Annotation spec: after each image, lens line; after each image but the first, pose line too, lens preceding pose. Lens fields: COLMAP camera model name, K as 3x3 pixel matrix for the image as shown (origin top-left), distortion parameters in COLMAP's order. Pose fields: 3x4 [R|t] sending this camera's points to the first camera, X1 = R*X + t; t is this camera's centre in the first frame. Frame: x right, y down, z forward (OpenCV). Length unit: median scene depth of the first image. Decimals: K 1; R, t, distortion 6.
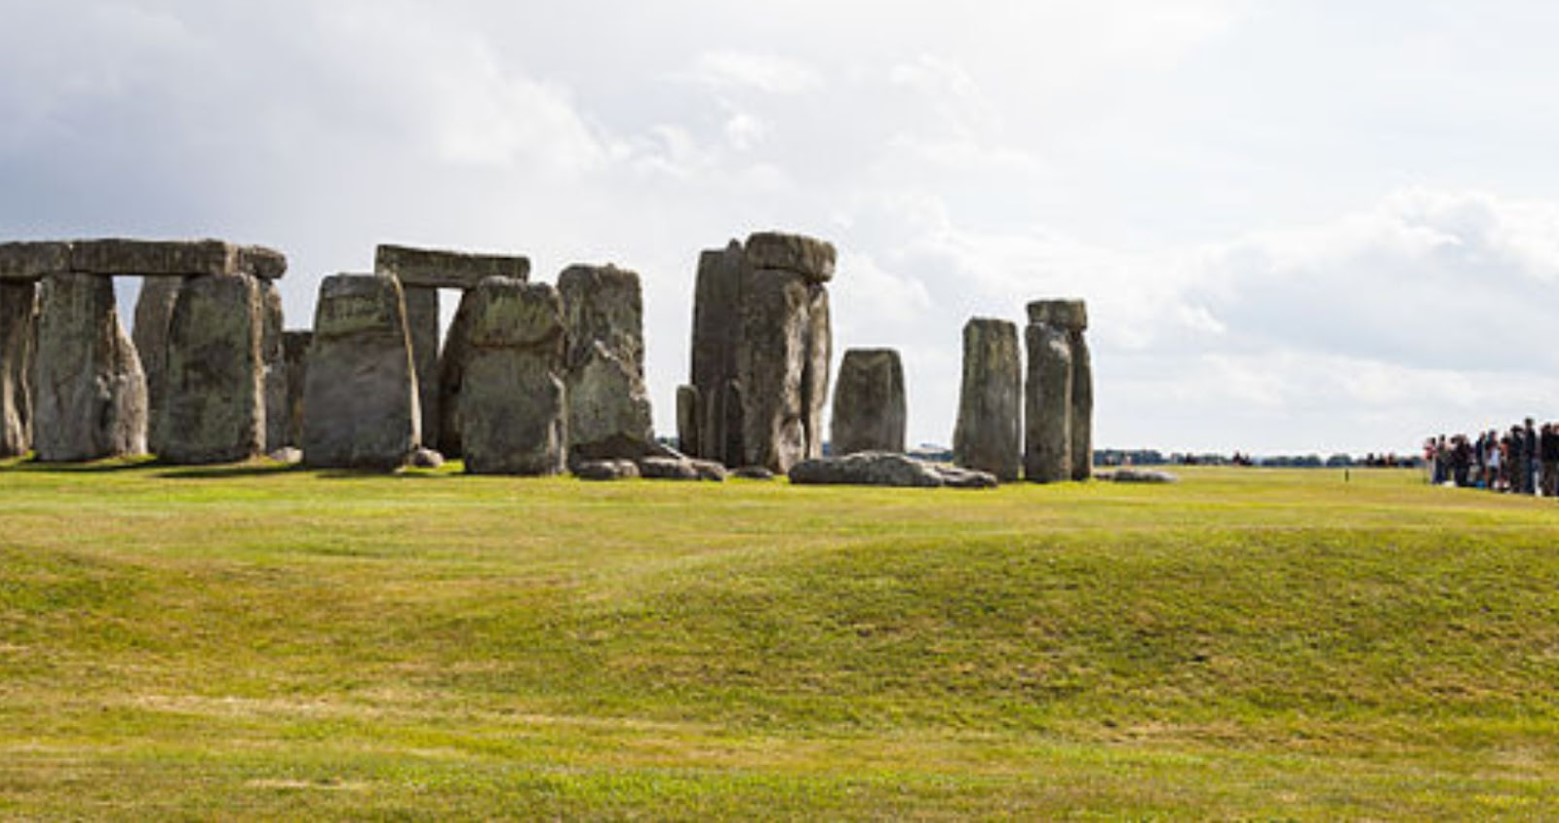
lens RADIAL K [[2436.7, 0, 780.5], [0, 2436.7, 411.5], [0, 0, 1]] dist [-0.051735, -0.076723]
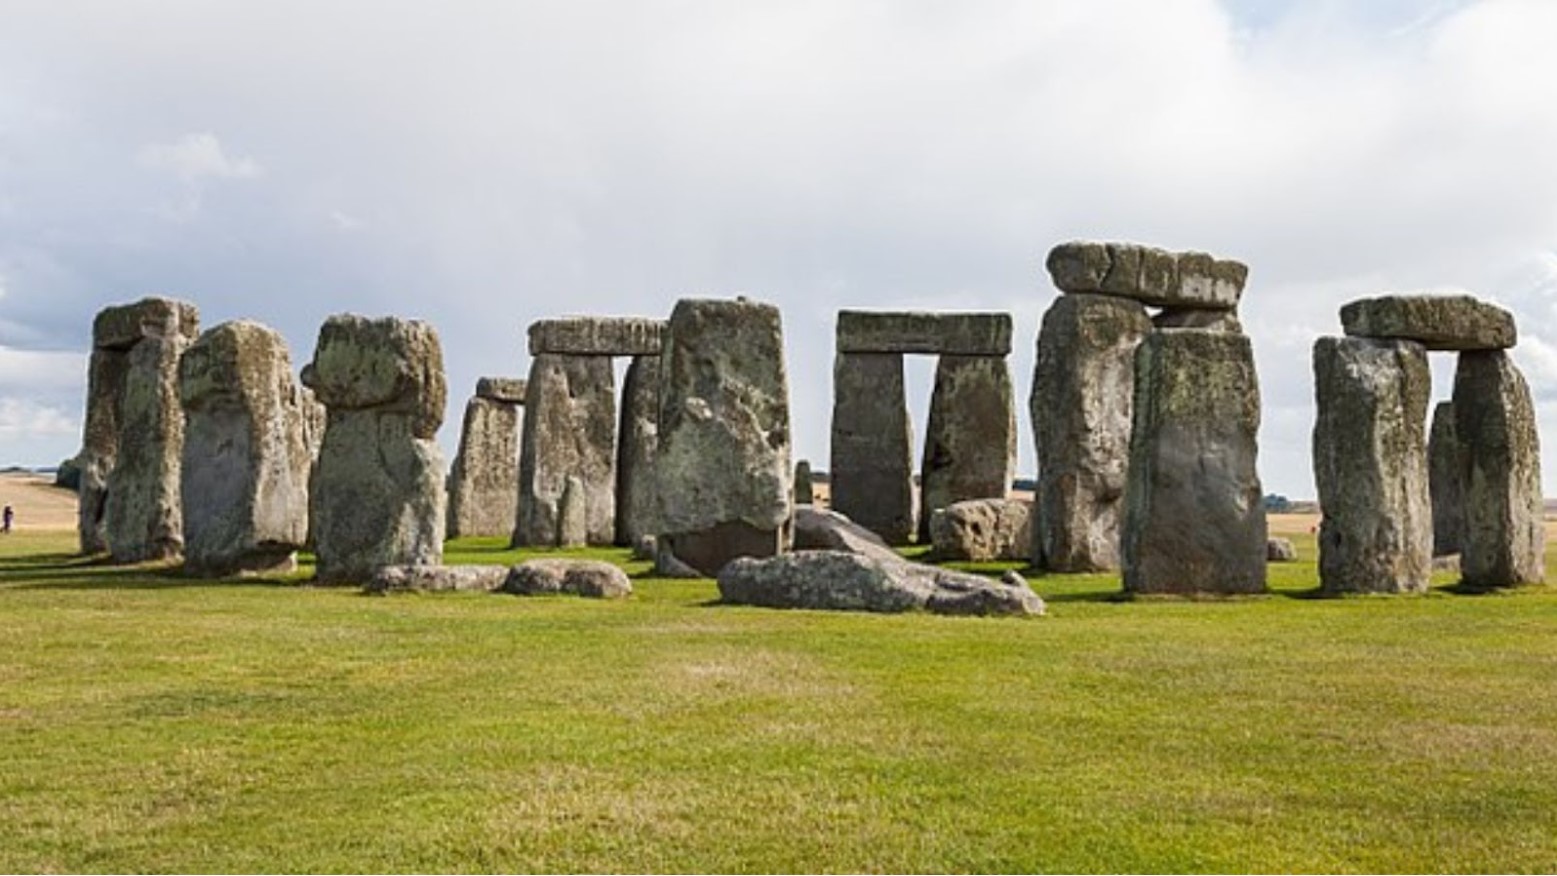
lens RADIAL K [[1721.7, 0, 770.7], [0, 1721.7, 386.2], [0, 0, 1]] dist [0.010103, -0.018624]
pose [[0.787498, -0.053227, -0.614015, 0.272600], [0.017055, 0.997764, -0.064620, 0.002565], [0.616082, 0.040416, 0.786645, 0.588843]]
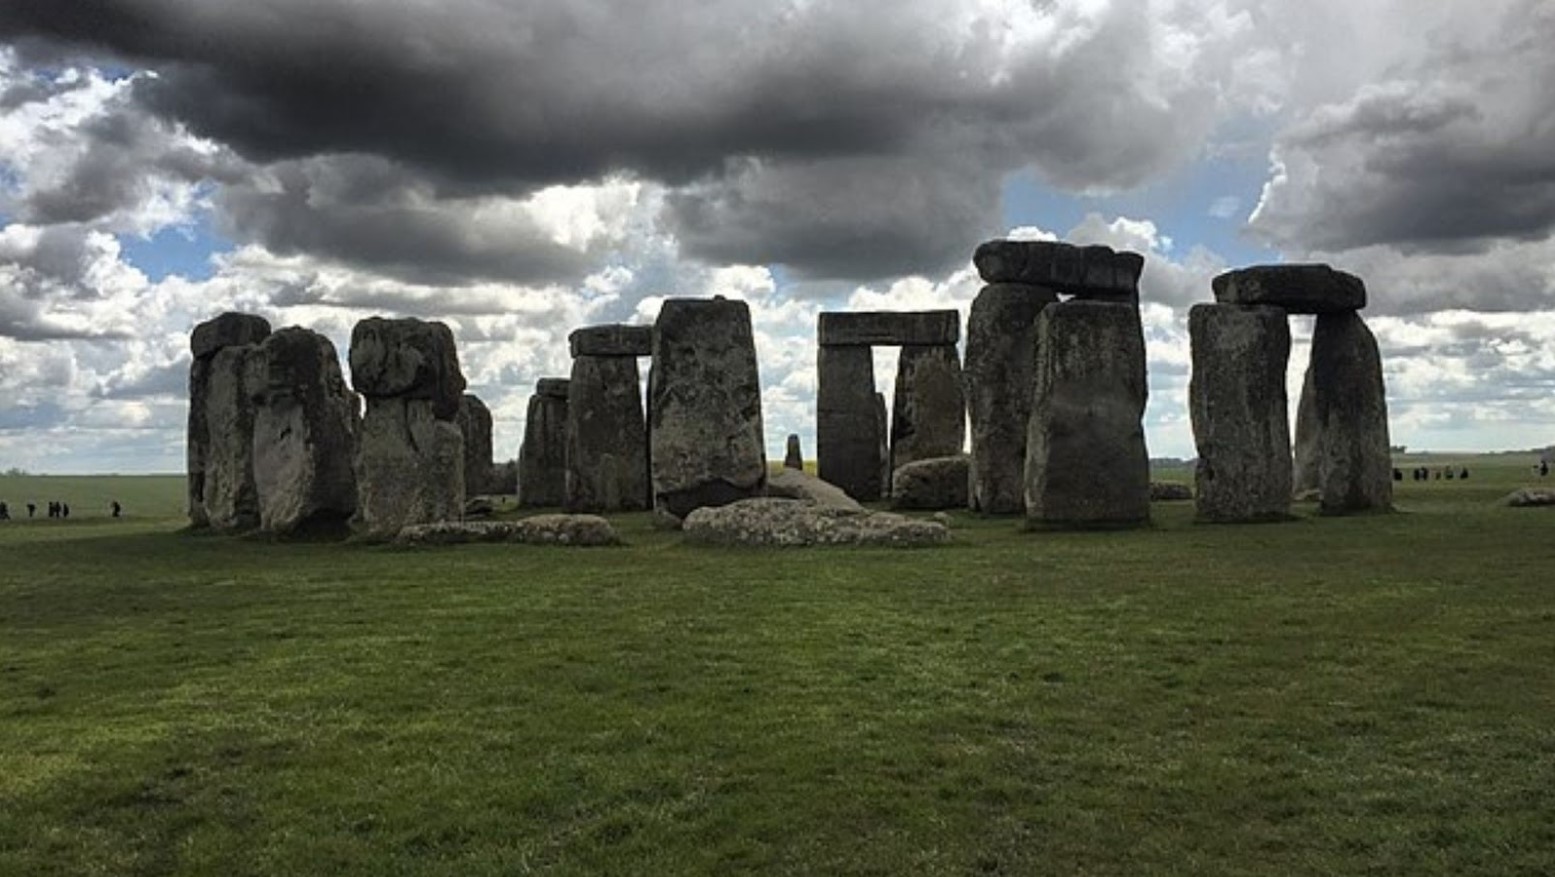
lens RADIAL K [[1308.1, 0, 784.3], [0, 1308.1, 481.1], [0, 0, 1]] dist [0.045062, 0.001089]
pose [[0.773586, -0.038678, -0.632510, 0.265889], [0.053381, 0.998565, 0.004225, 0.008977], [0.631439, -0.037032, 0.774541, 0.636917]]
